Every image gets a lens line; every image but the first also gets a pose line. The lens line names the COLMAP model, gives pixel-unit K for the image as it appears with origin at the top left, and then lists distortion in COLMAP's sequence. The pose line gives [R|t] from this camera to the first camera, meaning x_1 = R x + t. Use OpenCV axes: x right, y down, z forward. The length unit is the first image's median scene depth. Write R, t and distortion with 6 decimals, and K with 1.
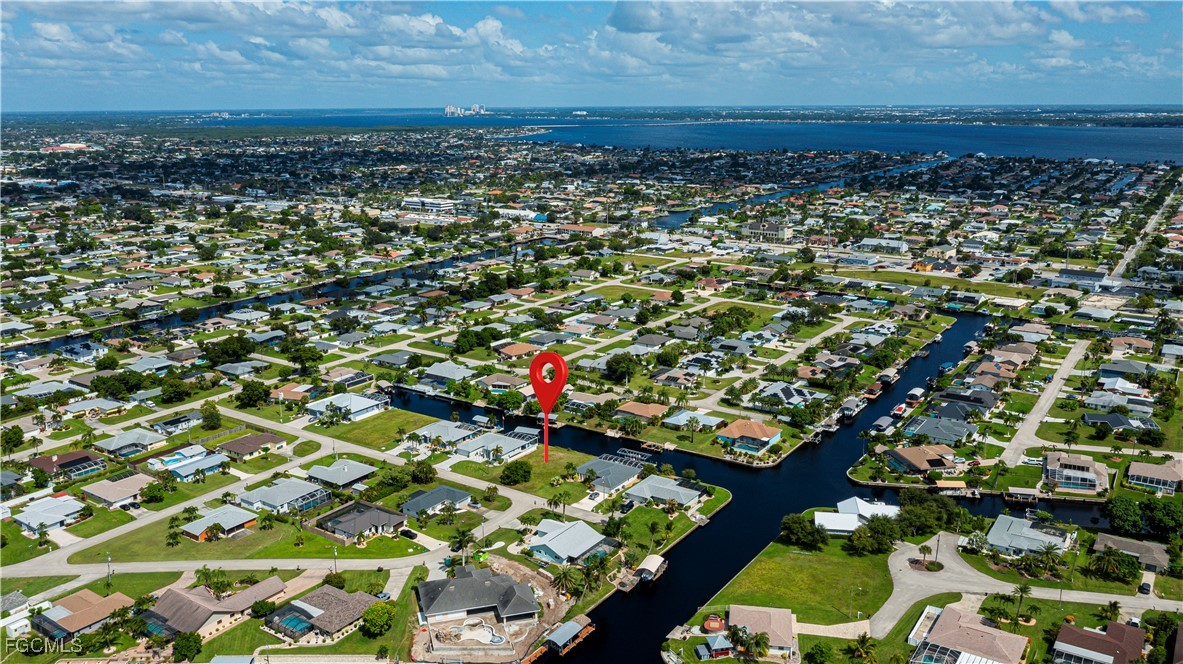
lens RADIAL K [[944.1, 0, 591.5], [0, 944.1, 332.0], [0, 0, 1]] dist [-0.000205, 0.001985]
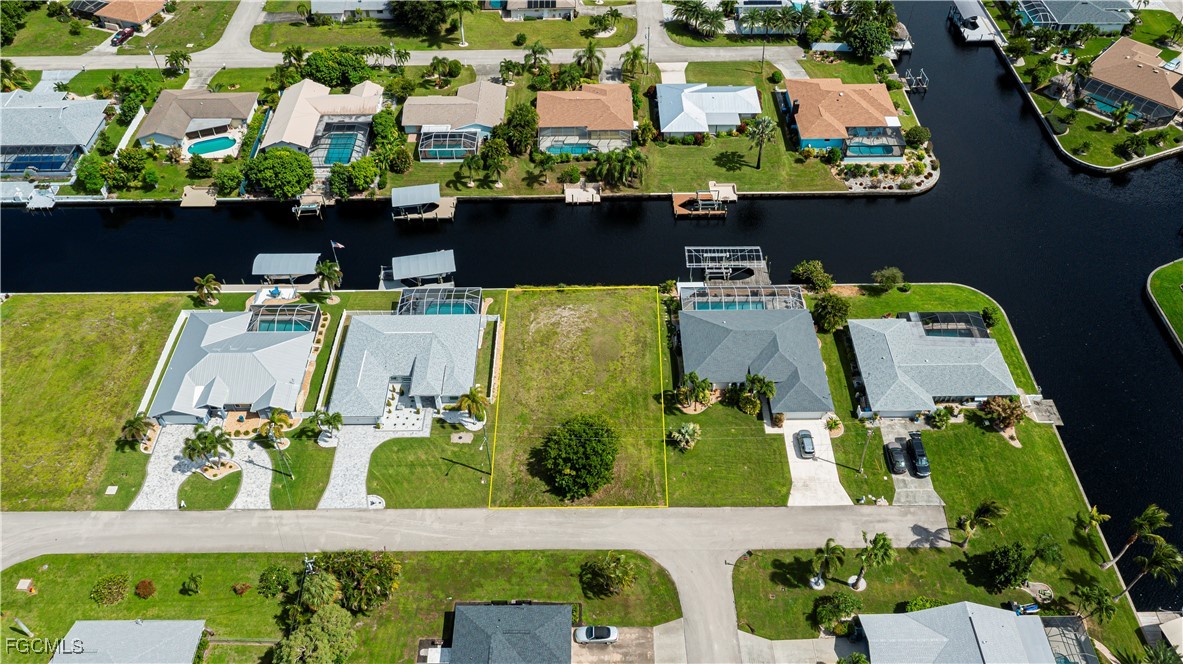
lens RADIAL K [[944.1, 0, 591.5], [0, 944.1, 332.0], [0, 0, 1]] dist [-0.000205, 0.001985]
pose [[0.828664, -0.398776, 0.392801, -0.171139], [0.140838, 0.827714, 0.543189, -0.079664], [-0.541738, -0.394800, 0.742060, 0.615380]]
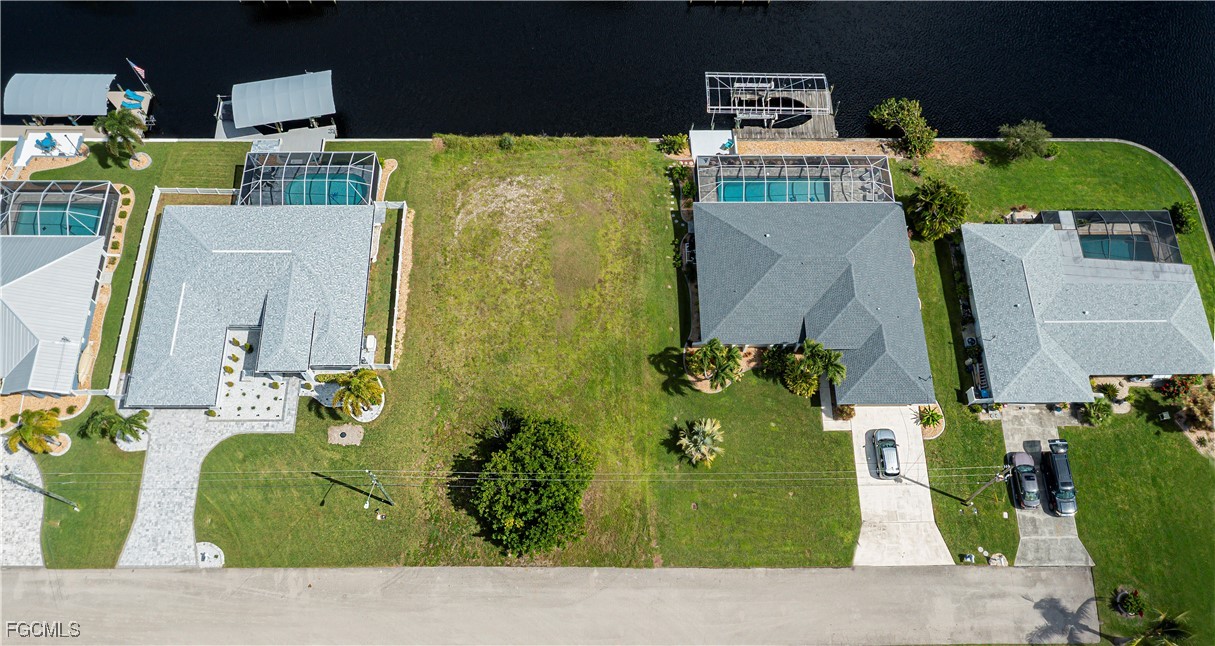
lens RADIAL K [[1015.8, 0, 588.1], [0, 1015.8, 323.8], [0, 0, 1]] dist [-0.005772, -0.000170]
pose [[0.826322, -0.500094, 0.259033, -0.095475], [0.115624, 0.600770, 0.791016, -0.062356], [-0.551201, -0.623683, 0.554253, 0.731405]]
